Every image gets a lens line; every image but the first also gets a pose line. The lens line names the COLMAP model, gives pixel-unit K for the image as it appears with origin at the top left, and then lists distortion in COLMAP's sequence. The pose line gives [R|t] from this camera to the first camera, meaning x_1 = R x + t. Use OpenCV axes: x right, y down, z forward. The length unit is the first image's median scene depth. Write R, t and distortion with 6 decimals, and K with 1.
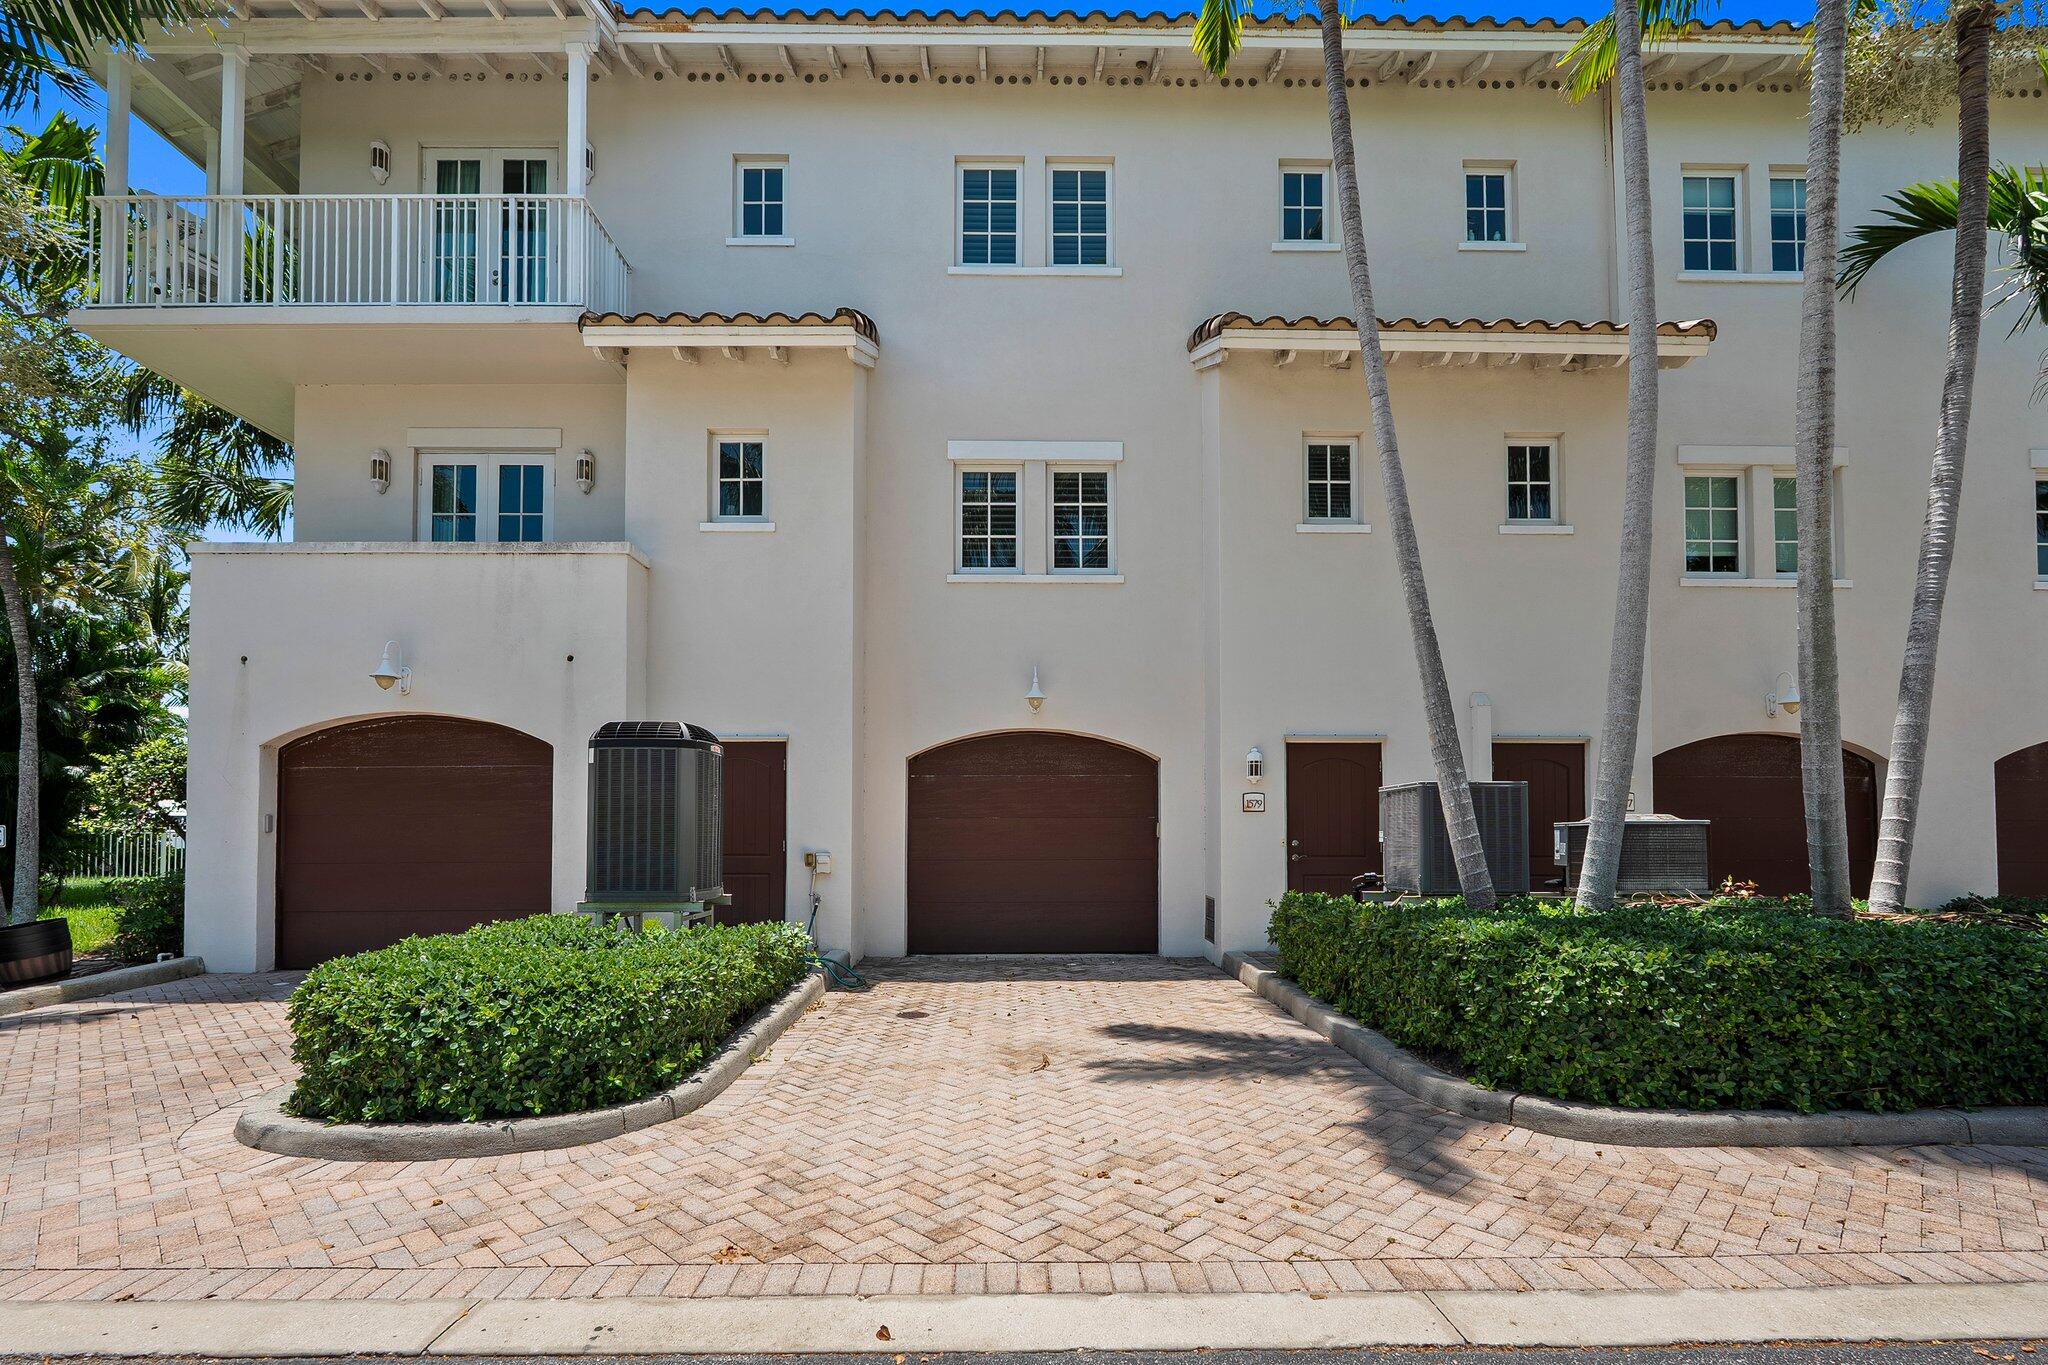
lens RADIAL K [[940.2, 0, 1024.2], [0, 940.2, 796.4], [0, 0, 1]] dist [-0.005455, 0.000064]
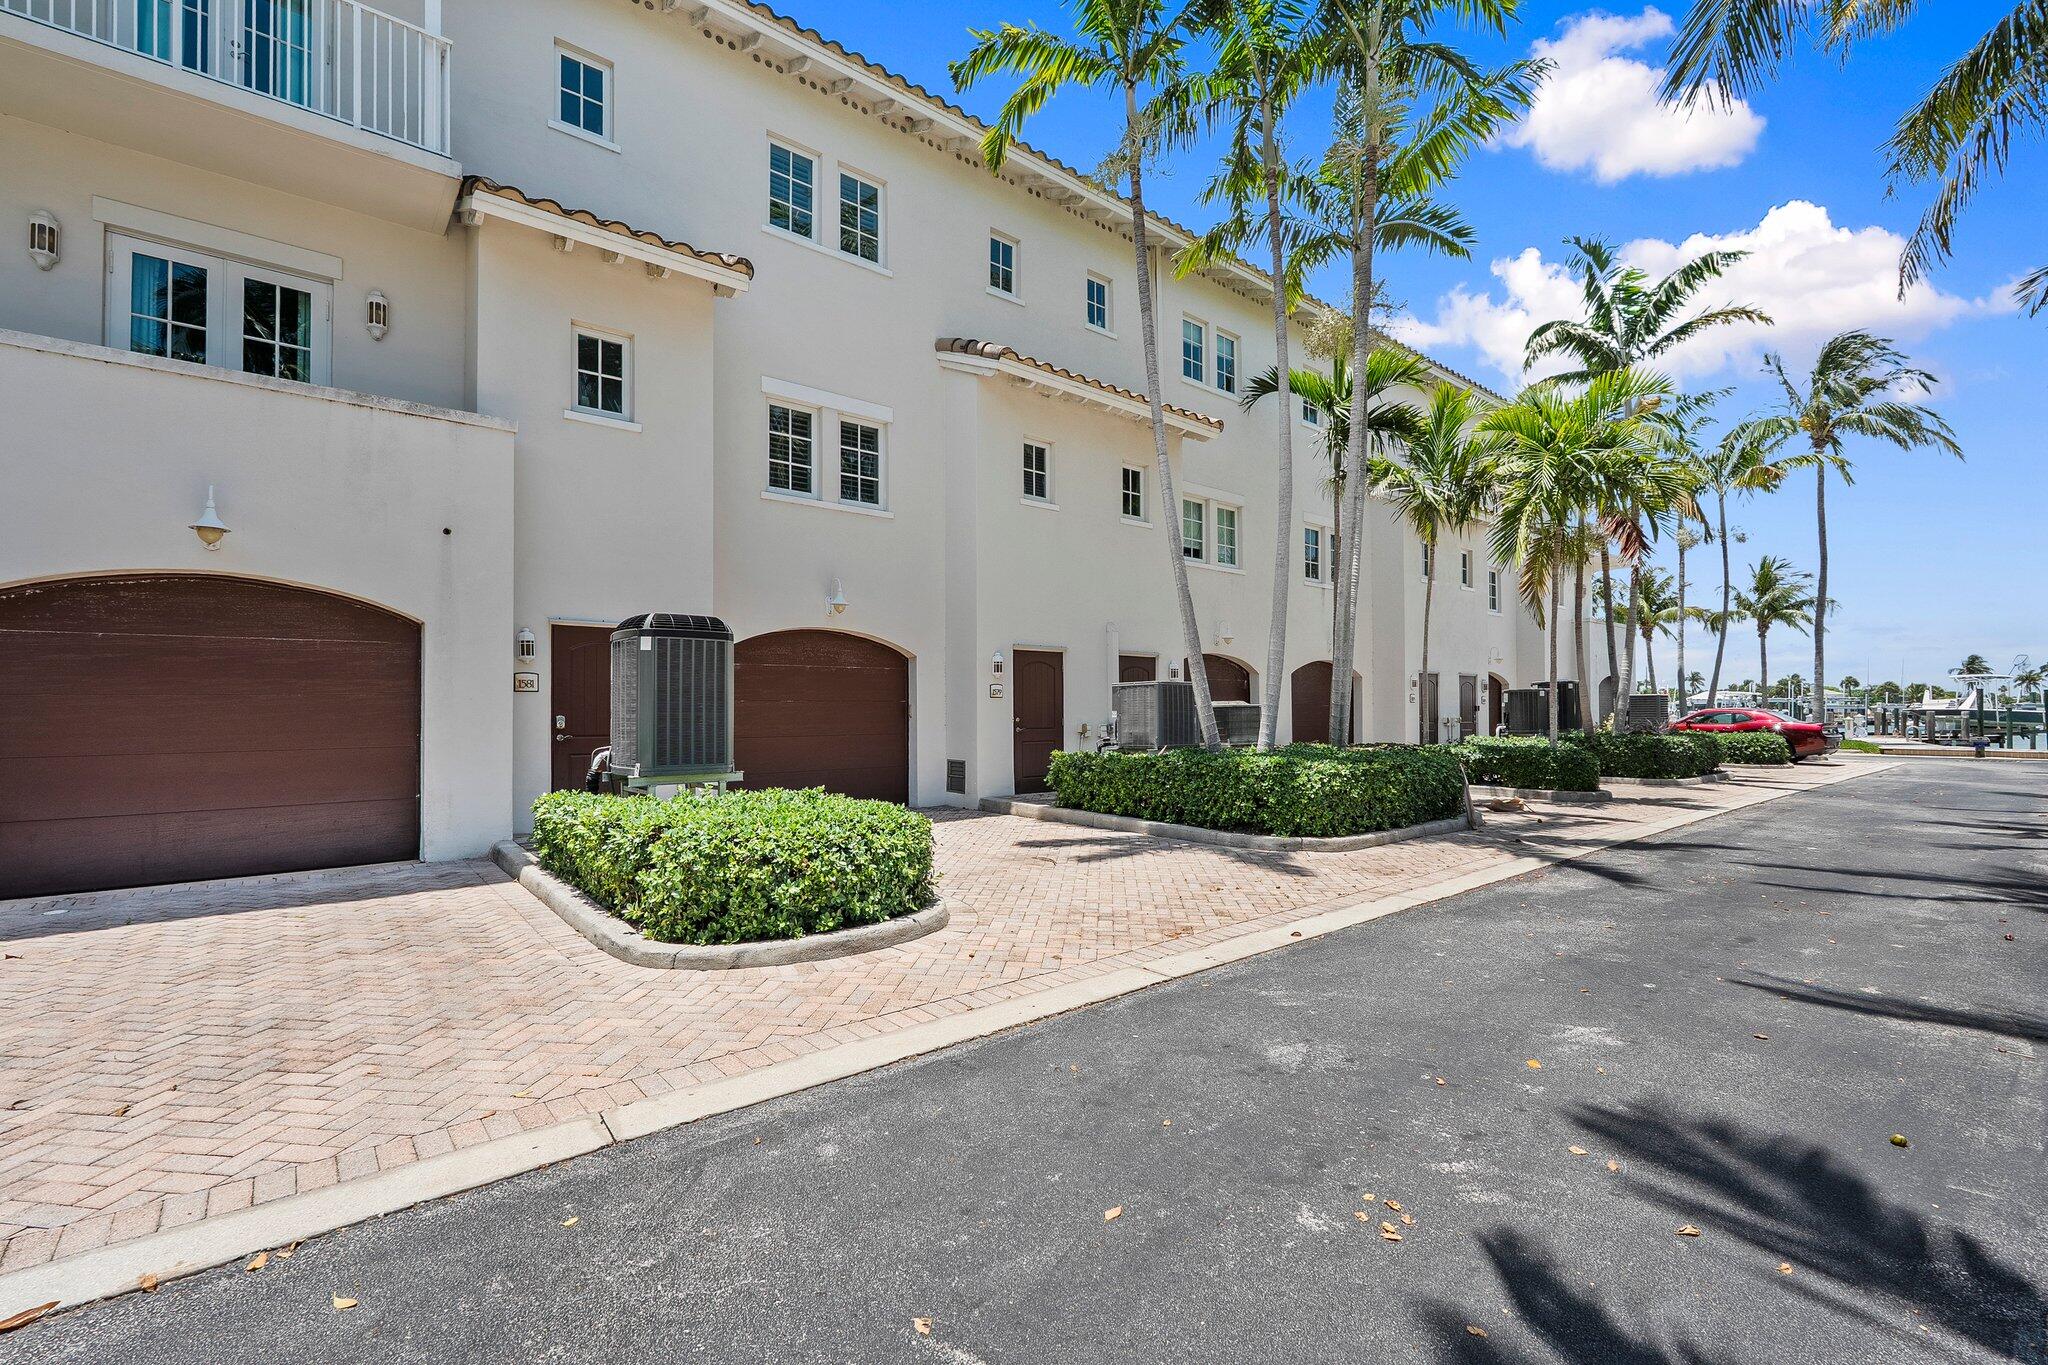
lens RADIAL K [[887.4, 0, 1024.0], [0, 887.4, 682.5], [0, 0, 1]] dist [-0.002685, 0.000011]
pose [[0.776587, 0.017536, 0.629766, -0.529787], [-0.019322, 0.999805, -0.004013, -0.001669], [-0.629713, -0.009051, 0.776775, -0.059769]]
